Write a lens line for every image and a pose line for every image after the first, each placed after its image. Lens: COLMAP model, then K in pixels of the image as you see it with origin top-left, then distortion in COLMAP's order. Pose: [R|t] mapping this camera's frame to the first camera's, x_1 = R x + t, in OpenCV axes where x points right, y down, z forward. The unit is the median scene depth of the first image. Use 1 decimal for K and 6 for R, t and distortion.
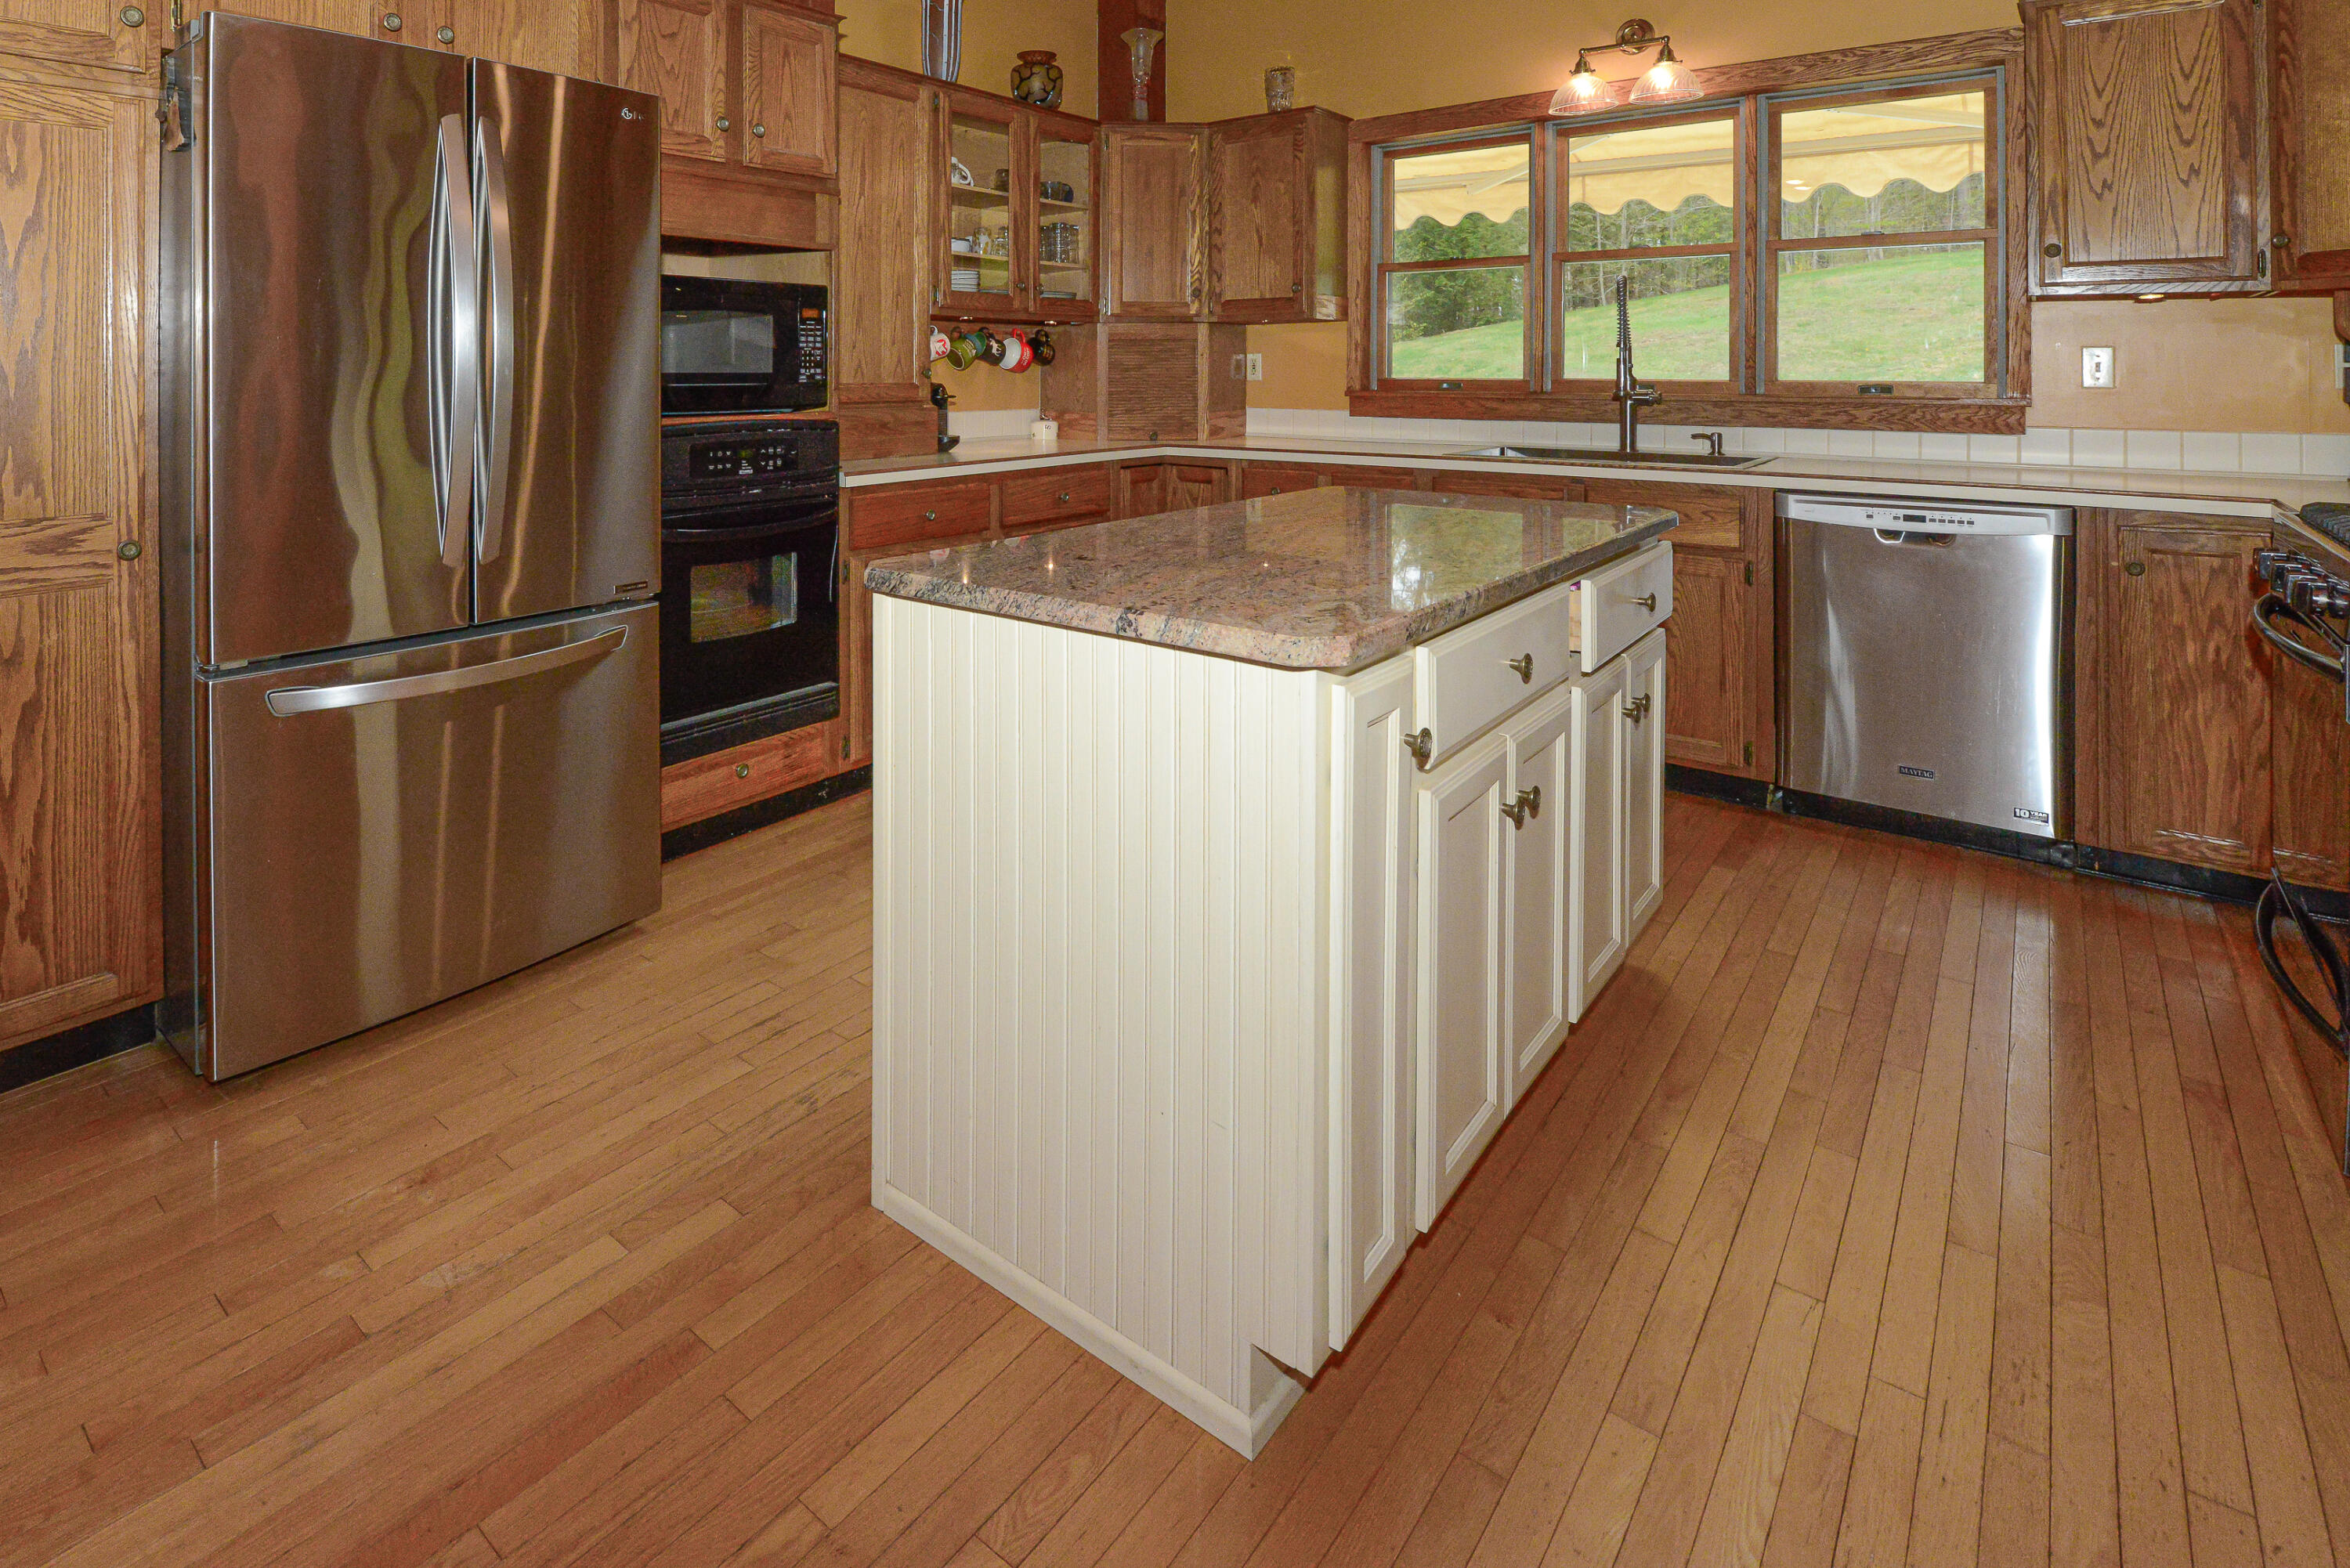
lens RADIAL K [[1204.6, 0, 1175.0], [0, 1204.6, 784.0], [0, 0, 1]] dist [0.001263, 0.000308]
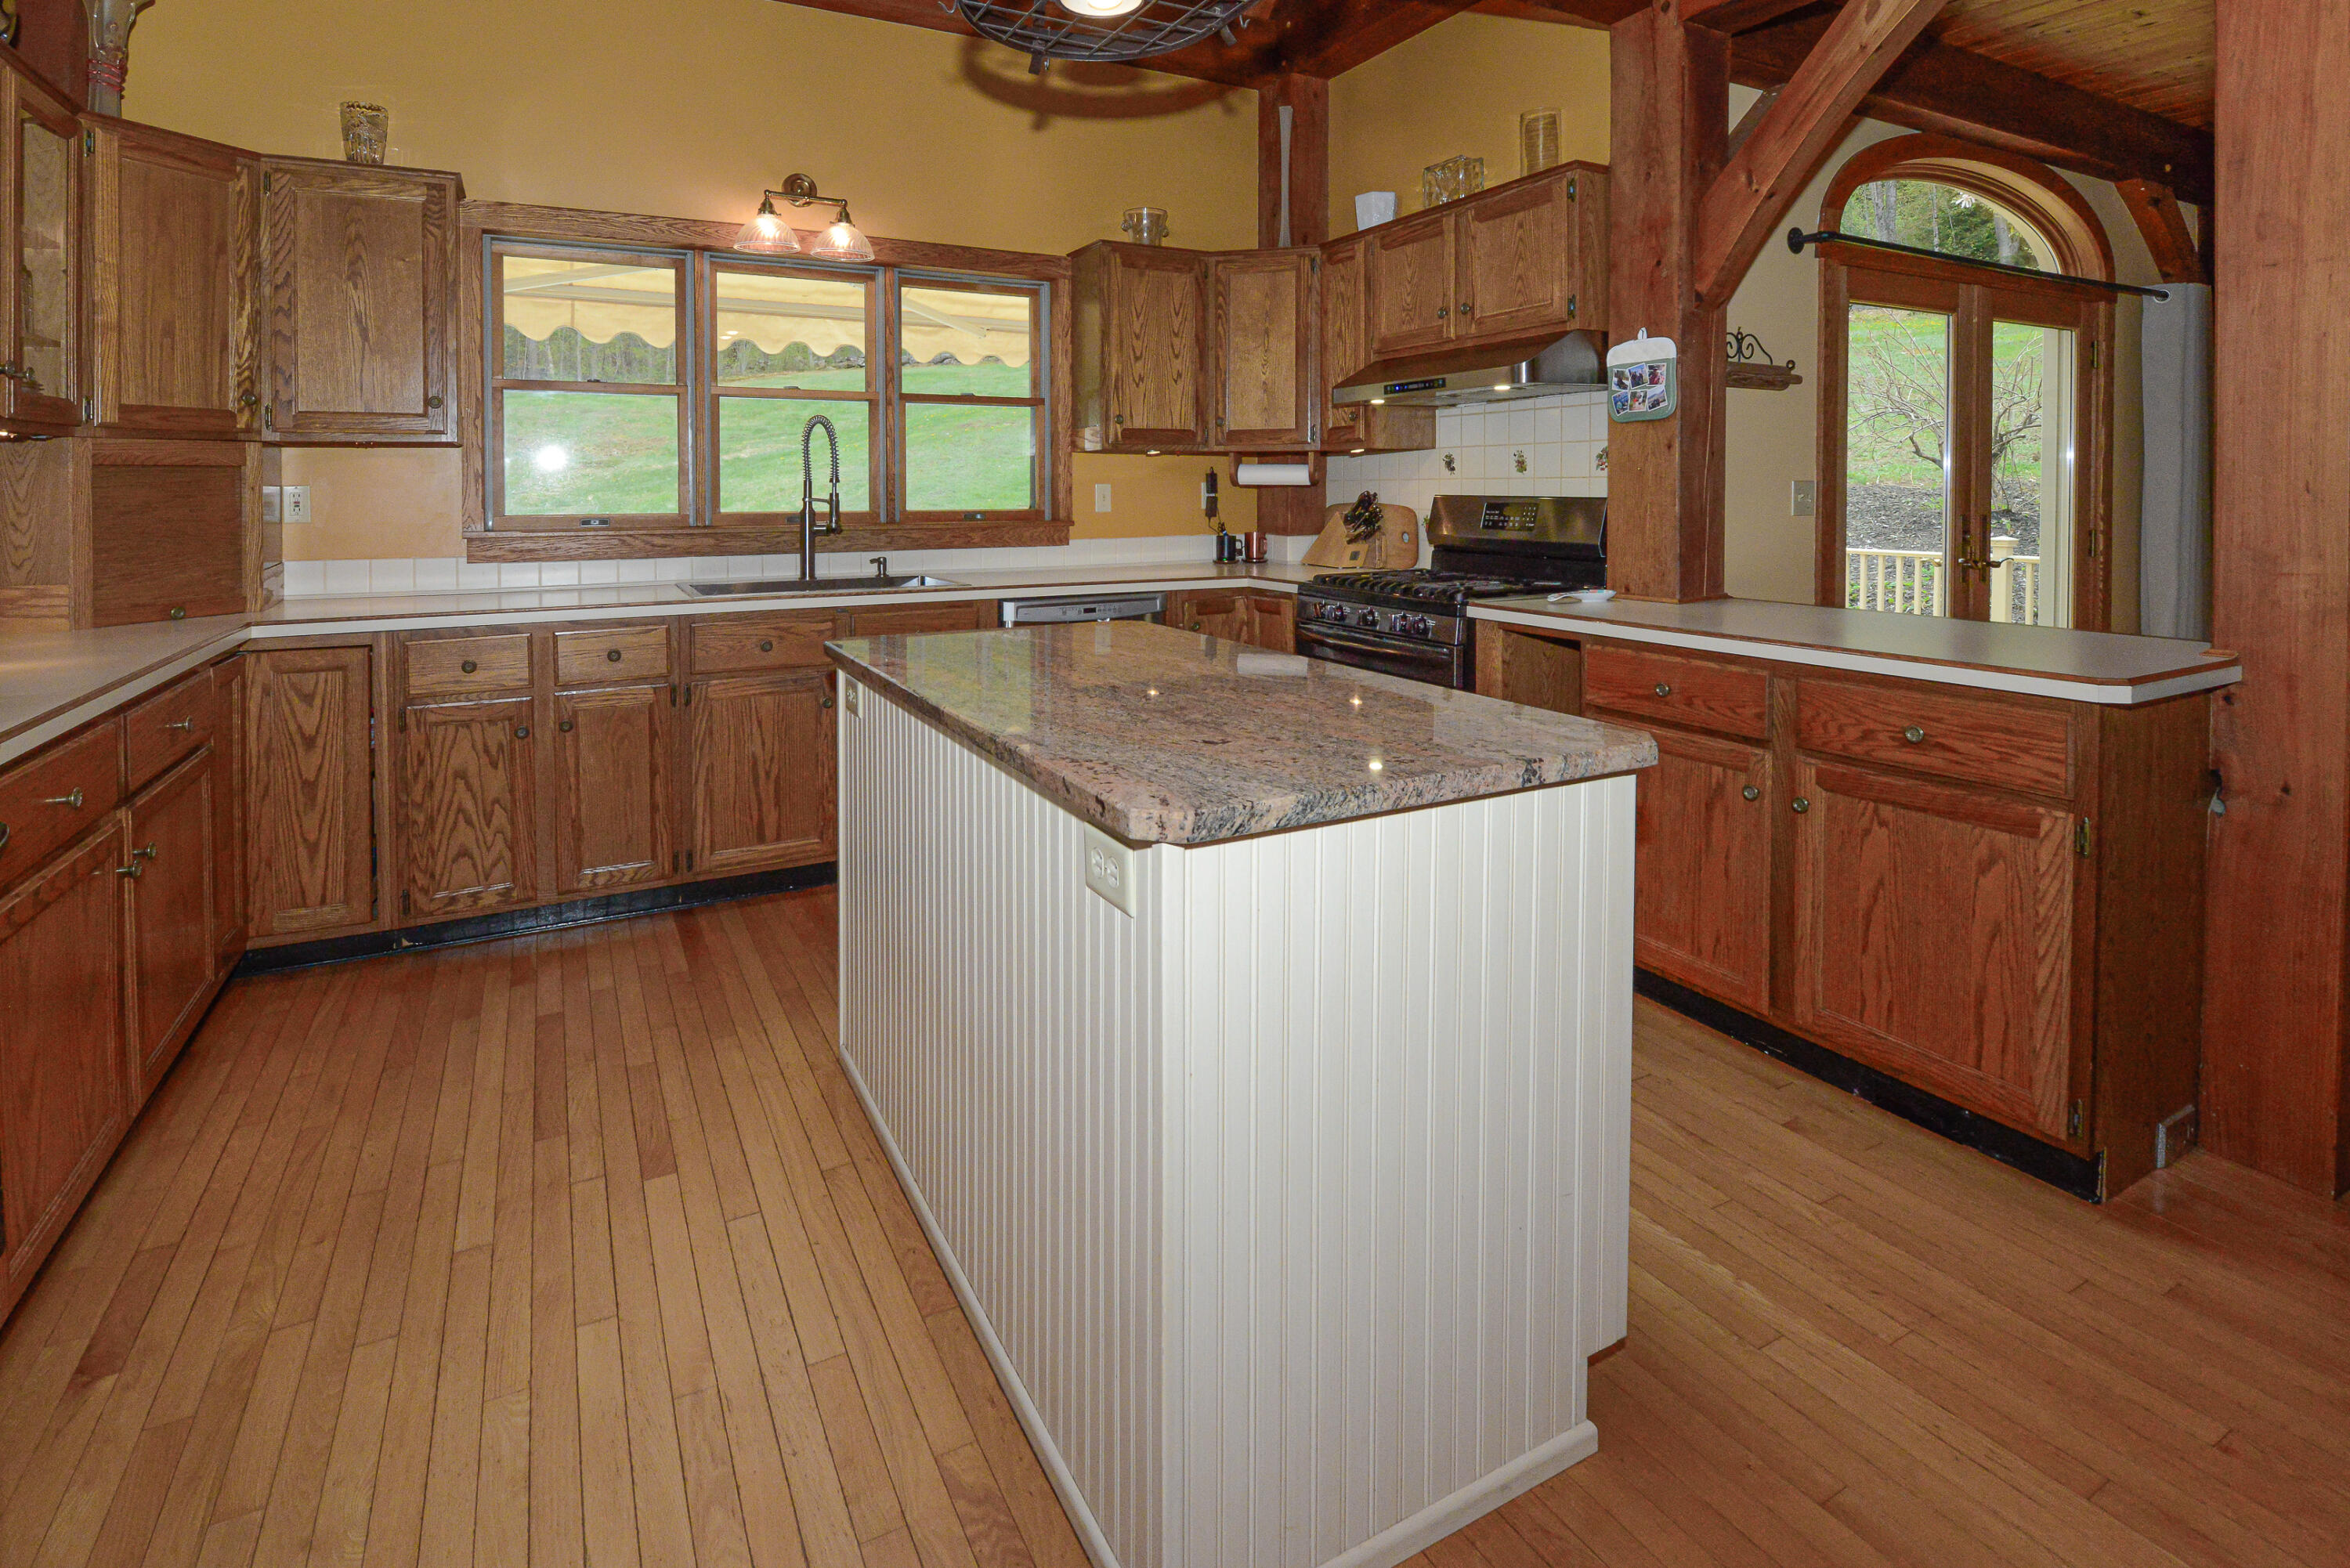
lens RADIAL K [[1106.7, 0, 1175.0], [0, 1106.7, 784.0], [0, 0, 1]] dist [-0.001855, -0.000896]
pose [[0.391336, -0.240018, 0.888396, -0.410251], [0.302724, 0.945234, 0.122025, -0.138525], [-0.869031, 0.221186, 0.442563, 0.366169]]
